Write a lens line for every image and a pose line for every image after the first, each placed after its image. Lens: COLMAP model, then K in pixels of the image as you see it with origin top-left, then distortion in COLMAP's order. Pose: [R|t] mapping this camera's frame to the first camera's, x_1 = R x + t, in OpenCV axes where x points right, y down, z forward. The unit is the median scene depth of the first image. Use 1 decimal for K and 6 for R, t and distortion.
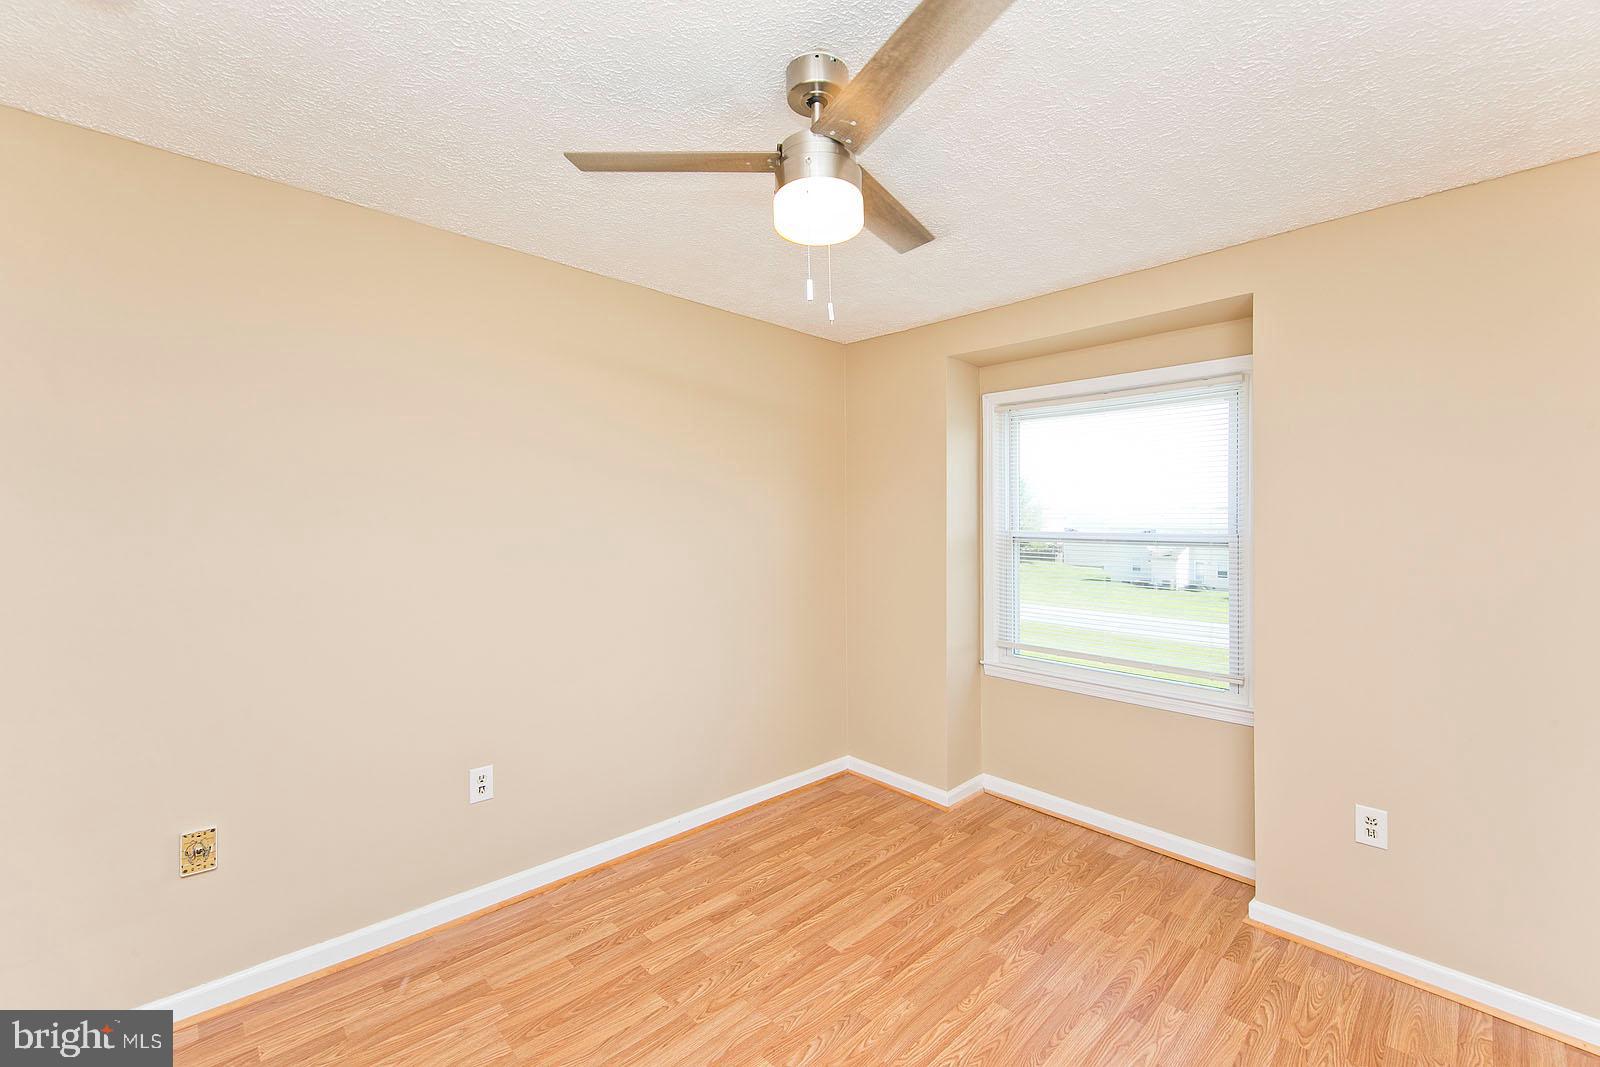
lens RADIAL K [[684.6, 0, 821.1], [0, 684.6, 531.1], [0, 0, 1]] dist [0.008073, -0.000612]
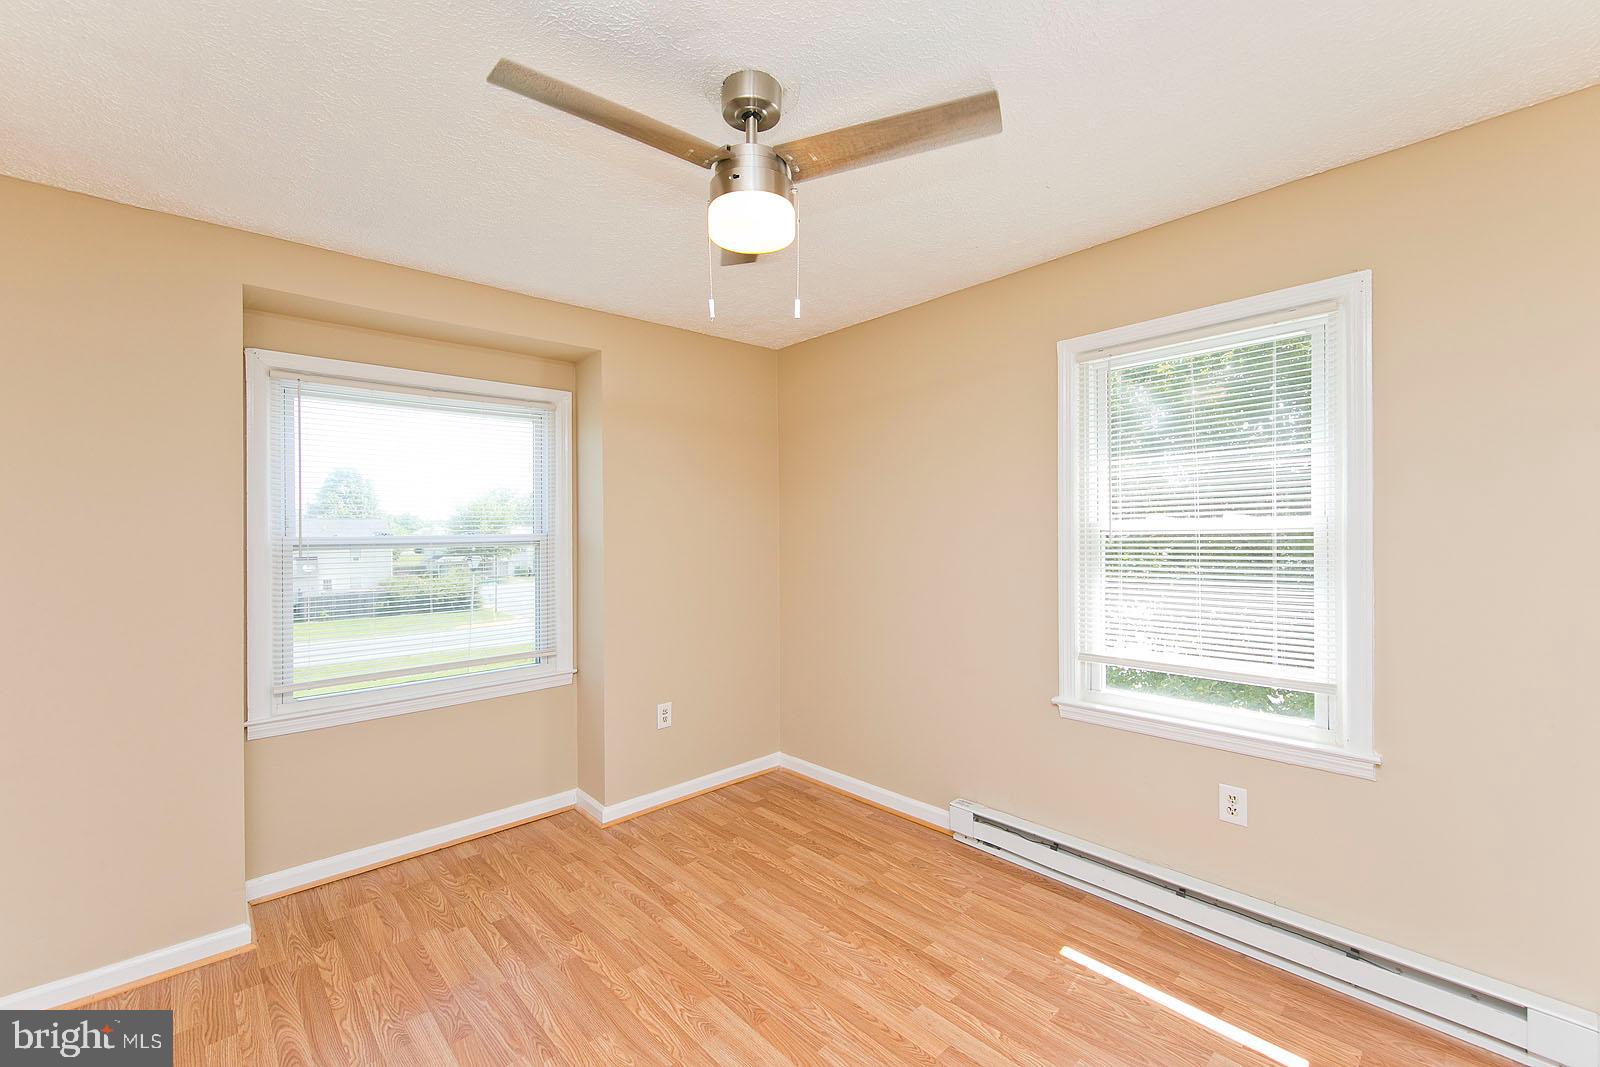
lens RADIAL K [[677.4, 0, 798.6], [0, 677.4, 530.4], [0, 0, 1]] dist [0.000302, 0.000123]
pose [[0.015704, -0.014684, 0.999769, -0.763592], [0.029171, 0.999473, 0.014221, -0.006635], [-0.999451, 0.028941, 0.016124, 0.683605]]
